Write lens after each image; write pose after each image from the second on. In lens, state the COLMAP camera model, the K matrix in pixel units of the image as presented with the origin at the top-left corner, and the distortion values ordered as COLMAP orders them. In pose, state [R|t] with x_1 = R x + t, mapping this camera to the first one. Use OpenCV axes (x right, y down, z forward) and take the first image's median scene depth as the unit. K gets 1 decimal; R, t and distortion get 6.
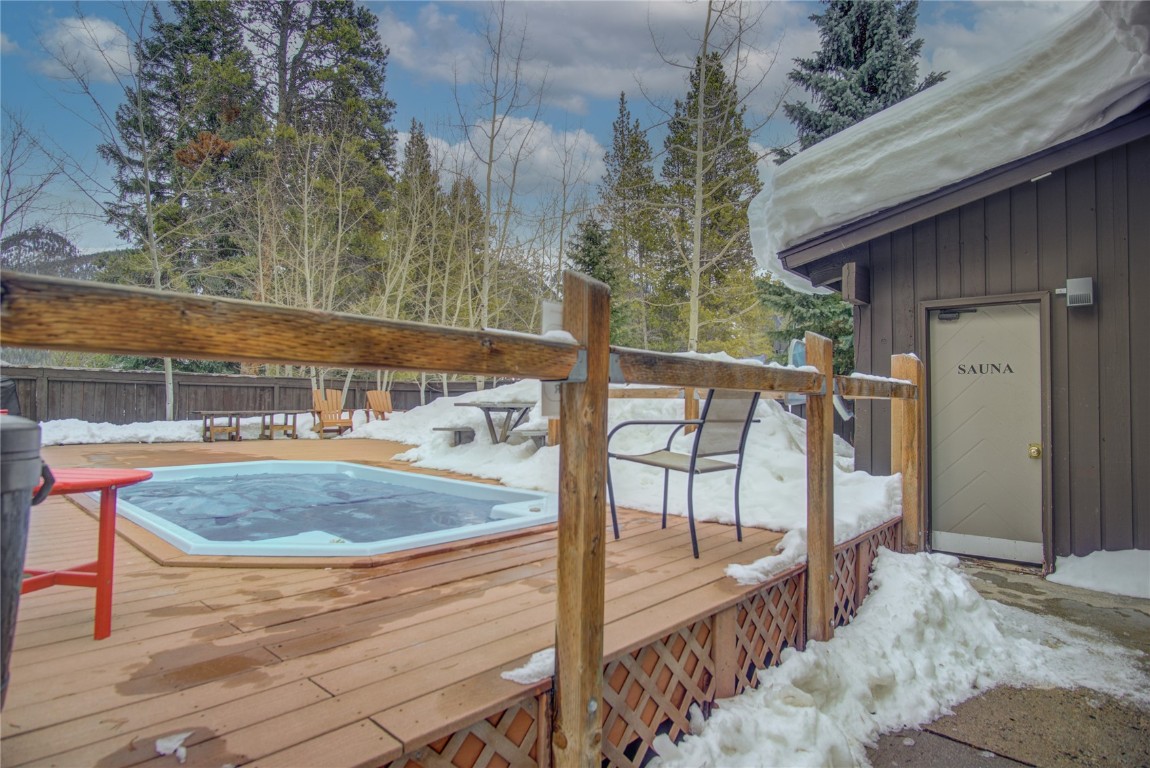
lens RADIAL K [[614.0, 0, 573.4], [0, 614.0, 384.3], [0, 0, 1]] dist [-0.031546, 0.006309]
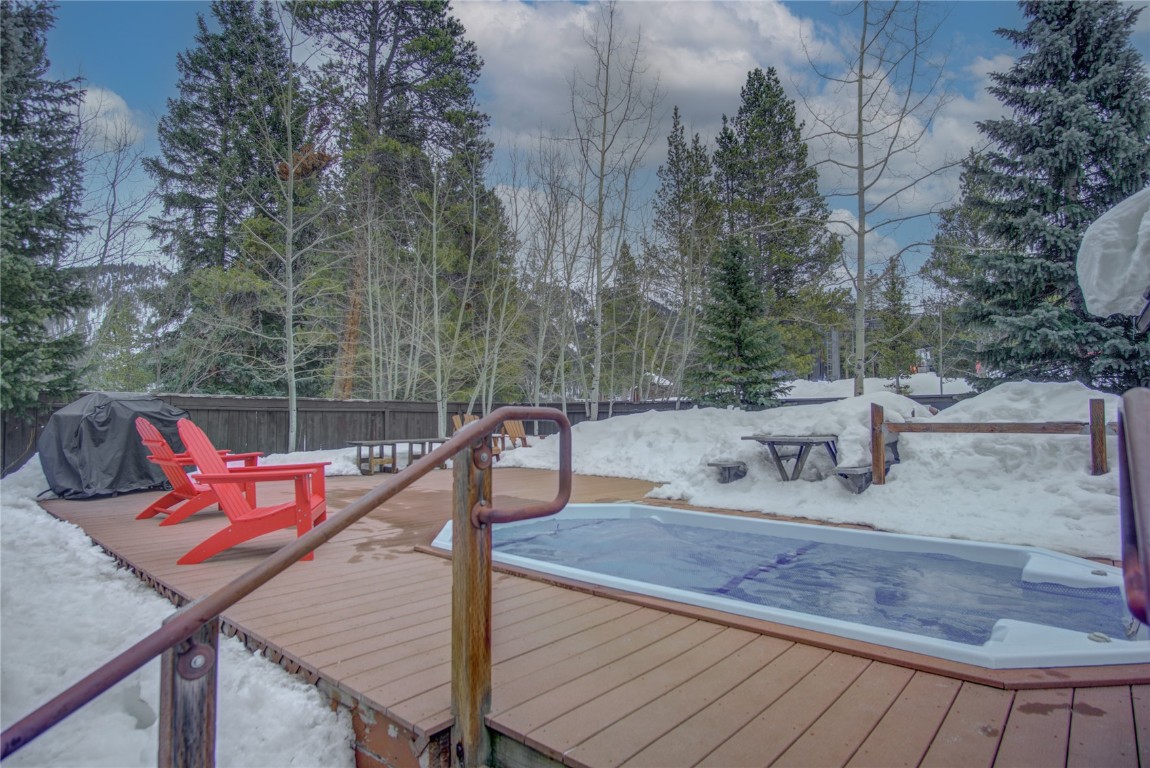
lens RADIAL K [[614.0, 0, 573.9], [0, 614.0, 383.0], [0, 0, 1]] dist [-0.031546, 0.006309]
pose [[0.999594, -0.009181, 0.026973, -0.125724], [0.009785, 0.999703, -0.022324, -0.008631], [-0.026760, 0.022579, 0.999387, 0.023313]]
